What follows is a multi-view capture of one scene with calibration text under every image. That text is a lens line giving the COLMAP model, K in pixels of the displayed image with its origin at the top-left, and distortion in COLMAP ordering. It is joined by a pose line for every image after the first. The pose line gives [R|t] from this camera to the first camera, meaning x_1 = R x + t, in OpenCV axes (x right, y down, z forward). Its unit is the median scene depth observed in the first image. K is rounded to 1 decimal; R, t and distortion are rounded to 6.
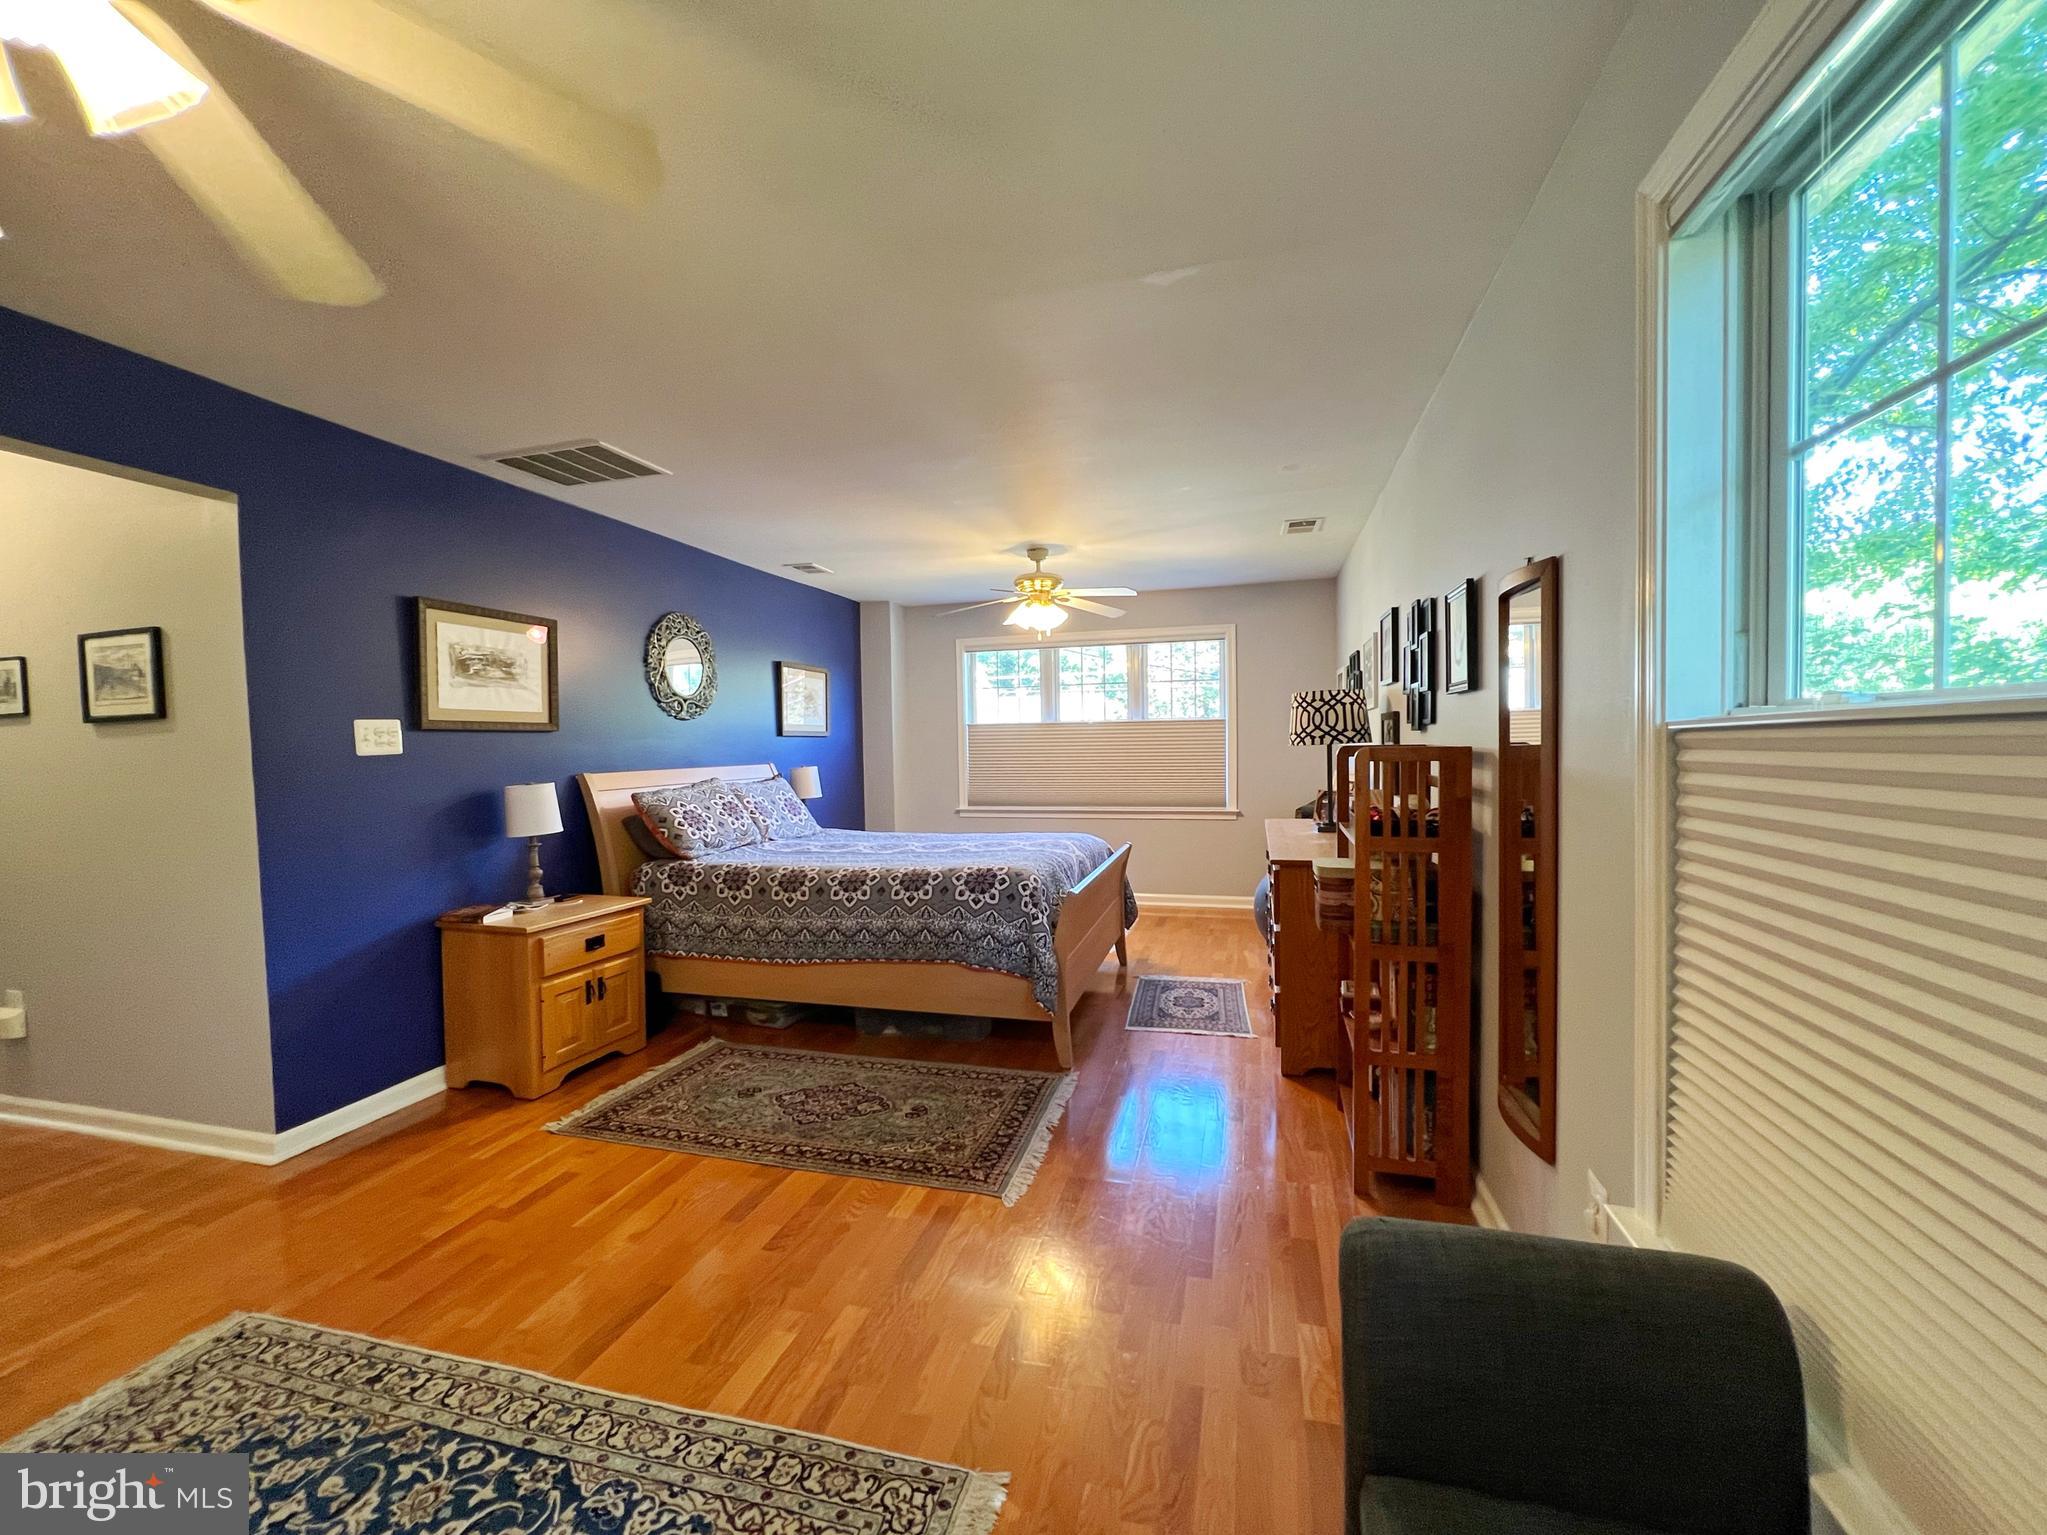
lens RADIAL K [[827.9, 0, 1027.3], [0, 827.9, 767.0], [0, 0, 1]] dist [-0.000082, 0.000408]
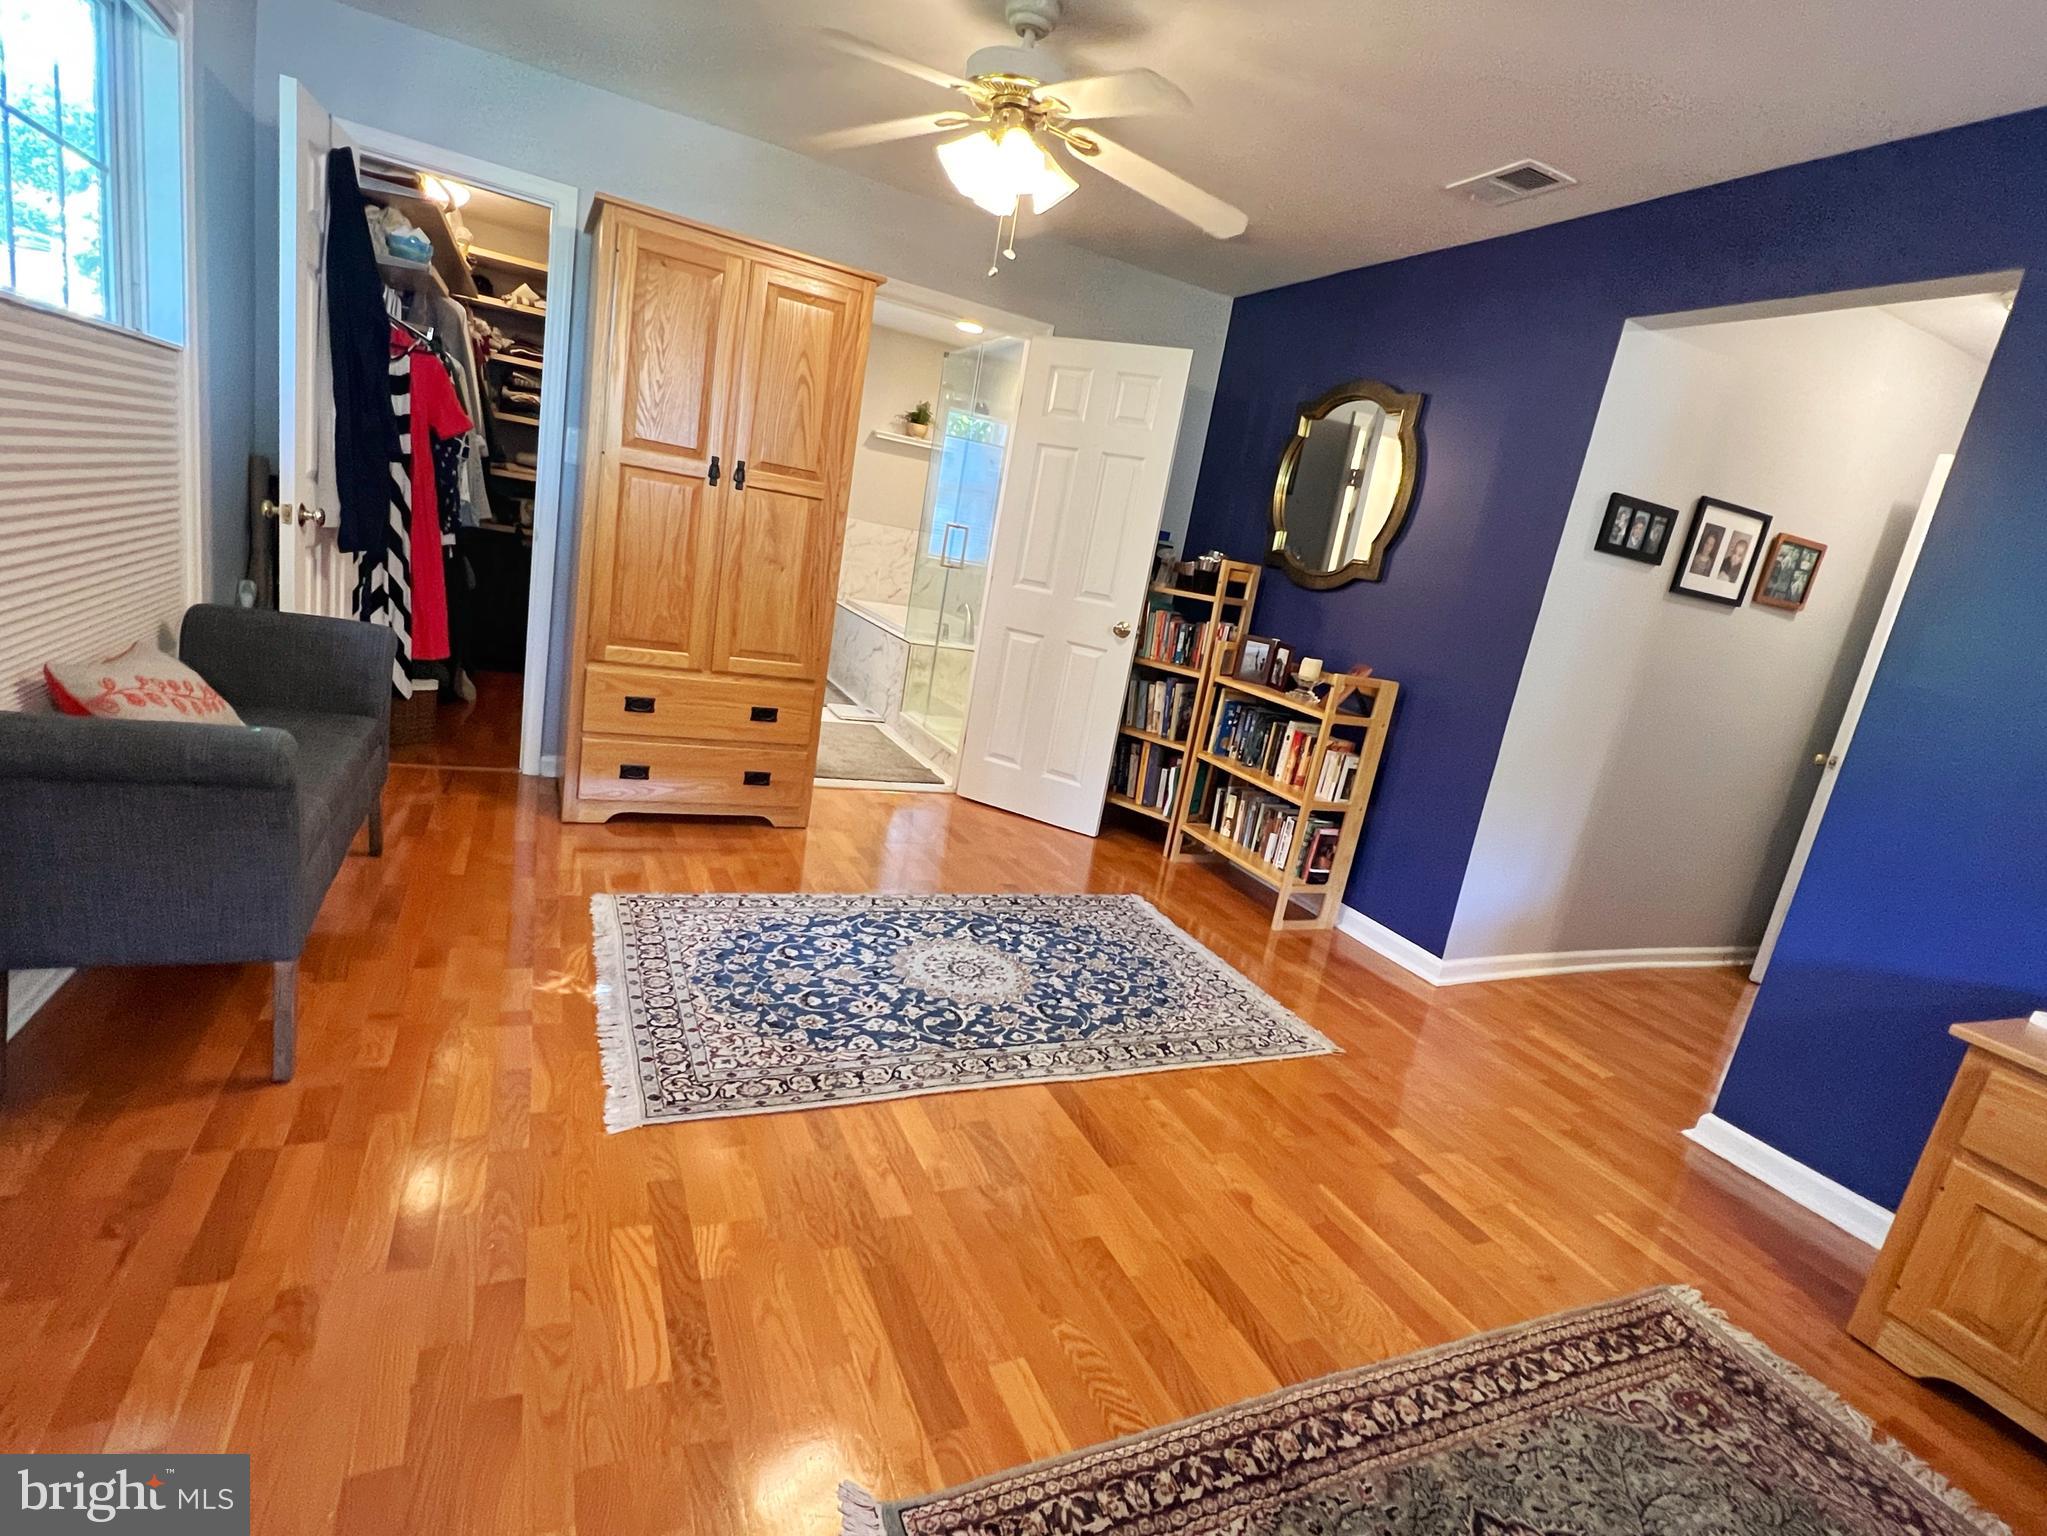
lens RADIAL K [[988.2, 0, 1023.5], [0, 988.2, 768.0], [0, 0, 1]] dist [0.000880, 0.000418]
pose [[-0.753277, 0.038983, -0.656547, 0.208535], [-0.174579, 0.950582, 0.256741, -0.005344], [0.634111, 0.308016, -0.709246, 1.112603]]
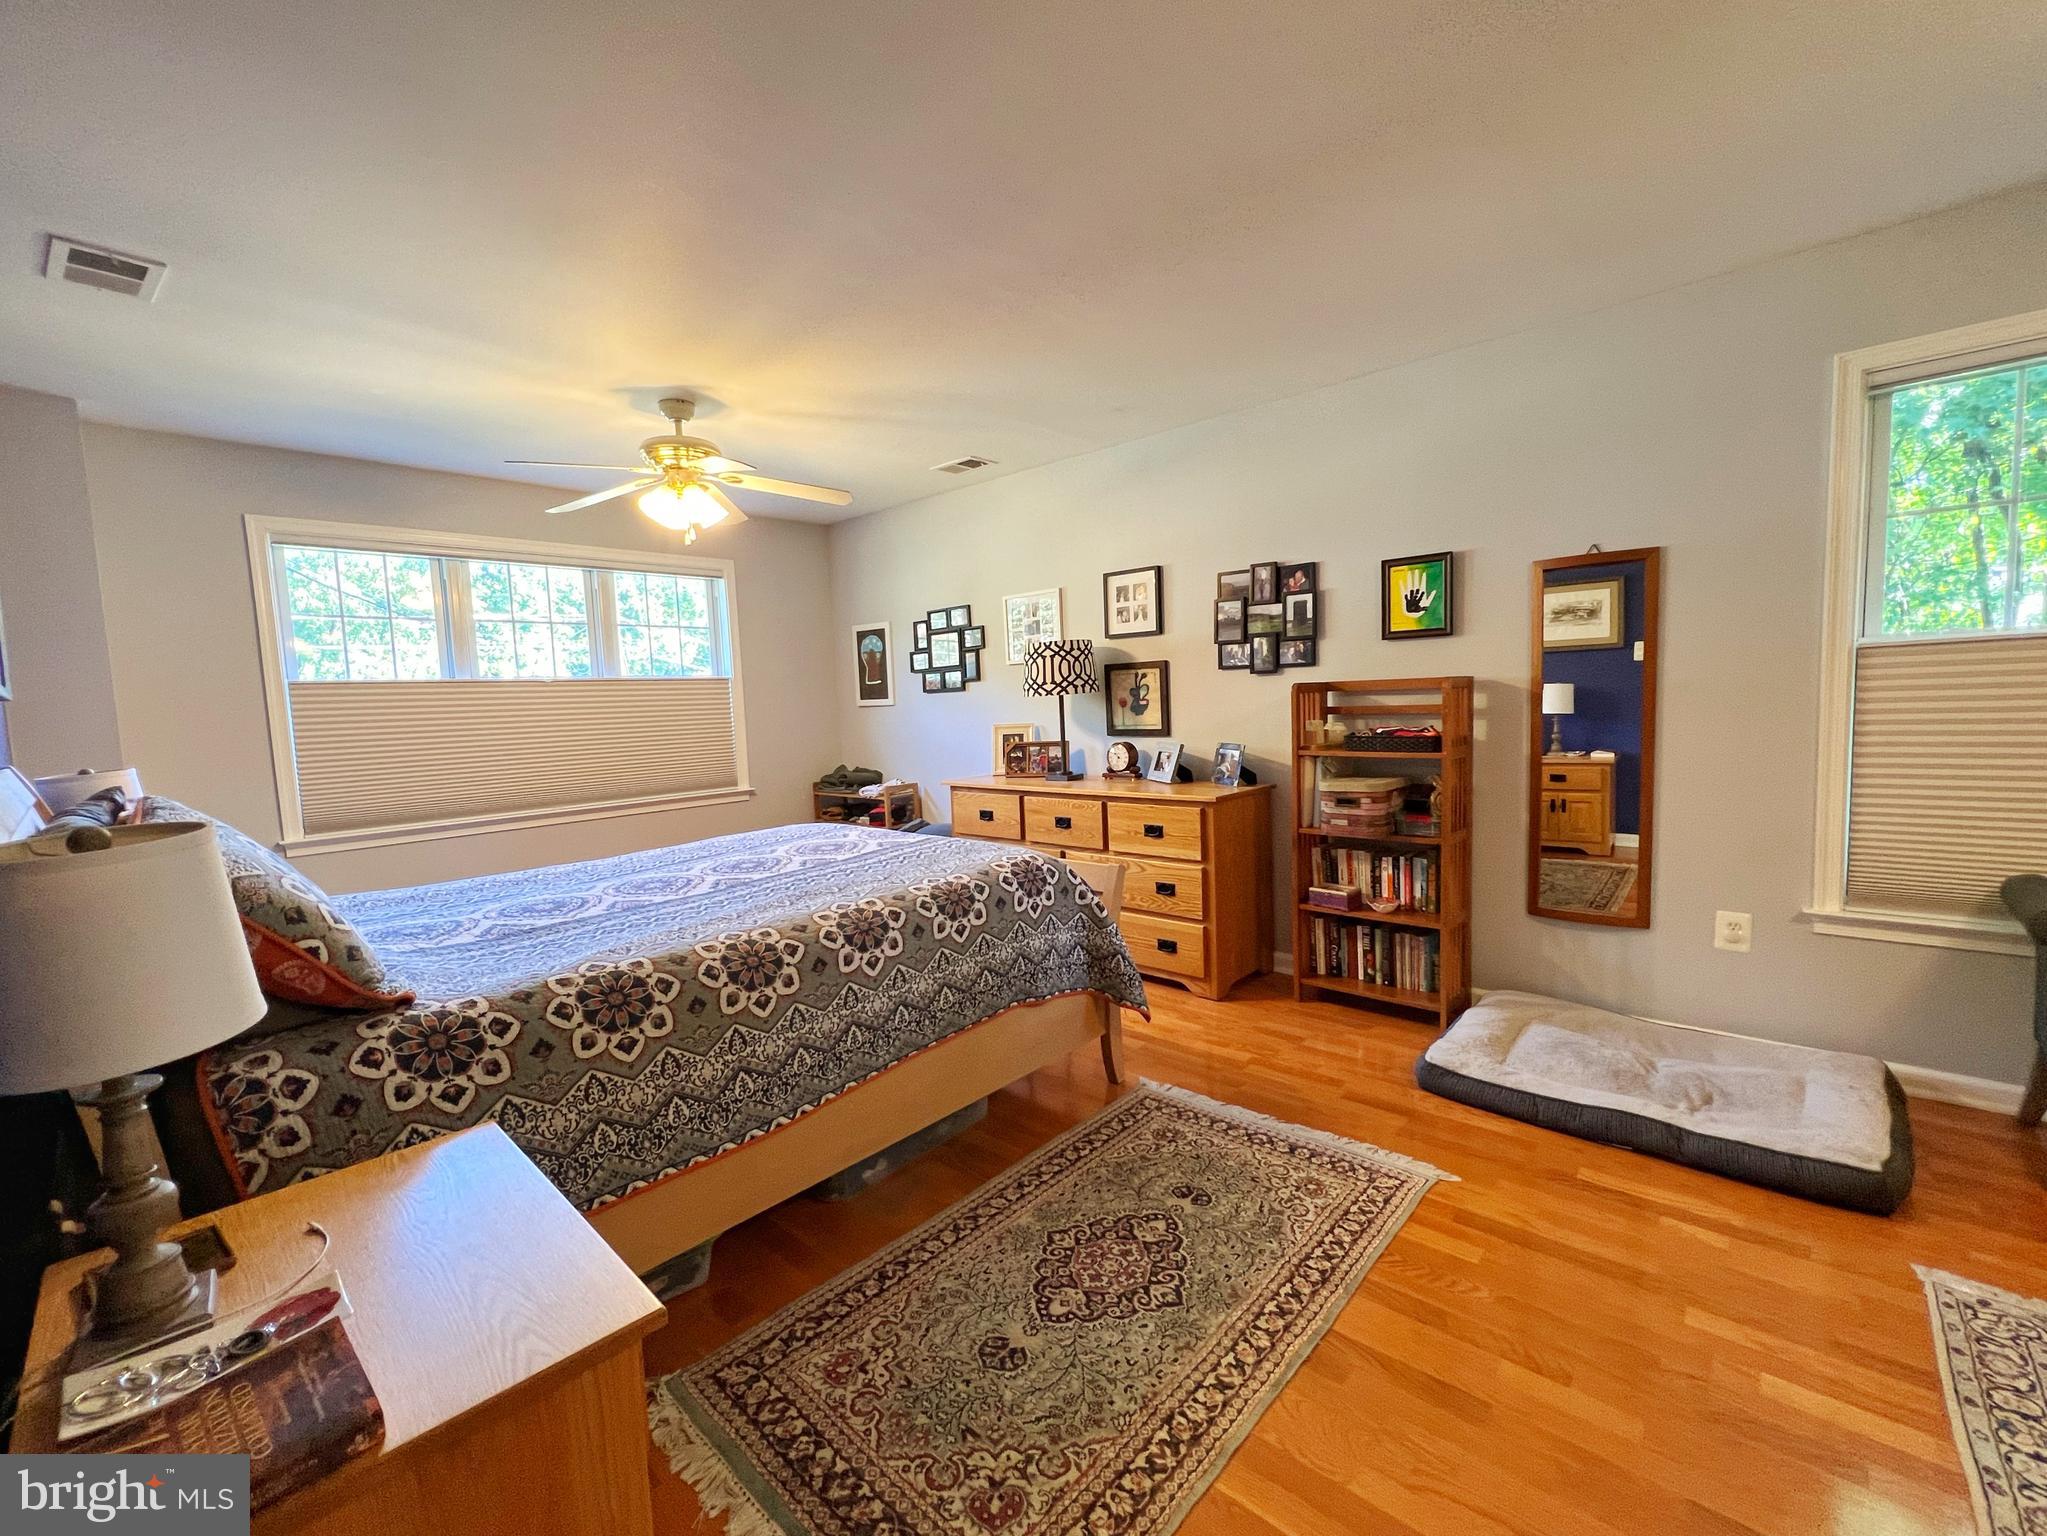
lens RADIAL K [[861.5, 0, 1021.2], [0, 861.5, 772.2], [0, 0, 1]] dist [0.000023, 0.000080]
pose [[0.453133, -0.078133, 0.888012, -0.867332], [0.058902, 0.996599, 0.057630, 0.005353], [-0.889495, 0.026192, 0.456194, 0.823600]]
